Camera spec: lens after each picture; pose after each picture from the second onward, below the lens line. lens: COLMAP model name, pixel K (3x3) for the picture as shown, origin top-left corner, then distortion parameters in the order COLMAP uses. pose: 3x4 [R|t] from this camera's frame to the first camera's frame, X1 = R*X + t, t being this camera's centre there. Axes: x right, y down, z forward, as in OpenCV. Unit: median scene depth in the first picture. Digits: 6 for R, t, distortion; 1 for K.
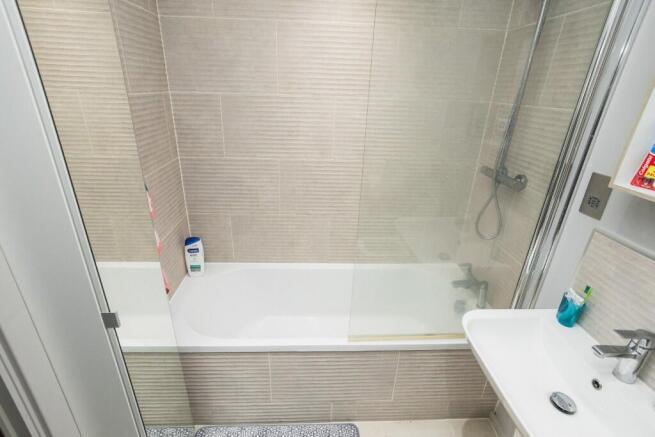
lens RADIAL K [[318.6, 0, 325.4], [0, 318.6, 219.9], [0, 0, 1]] dist [0.002513, 0.001199]
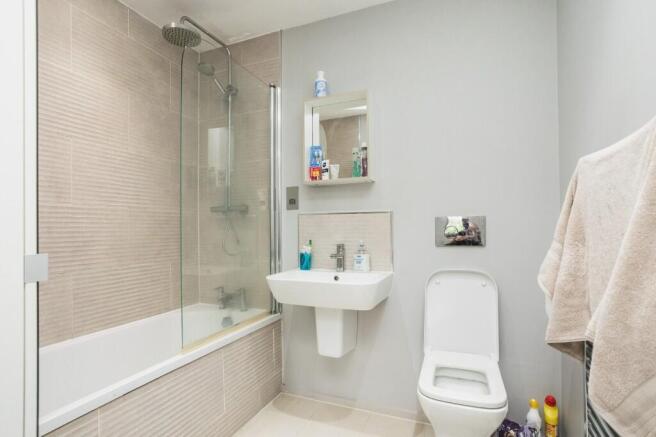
lens RADIAL K [[319.1, 0, 328.5], [0, 319.1, 221.3], [0, 0, 1]] dist [0.002513, 0.001199]
pose [[0.435033, -0.023446, 0.900109, -0.552128], [0.378484, 0.911818, -0.159175, 0.315353], [-0.817004, 0.409924, 0.405545, 0.092966]]
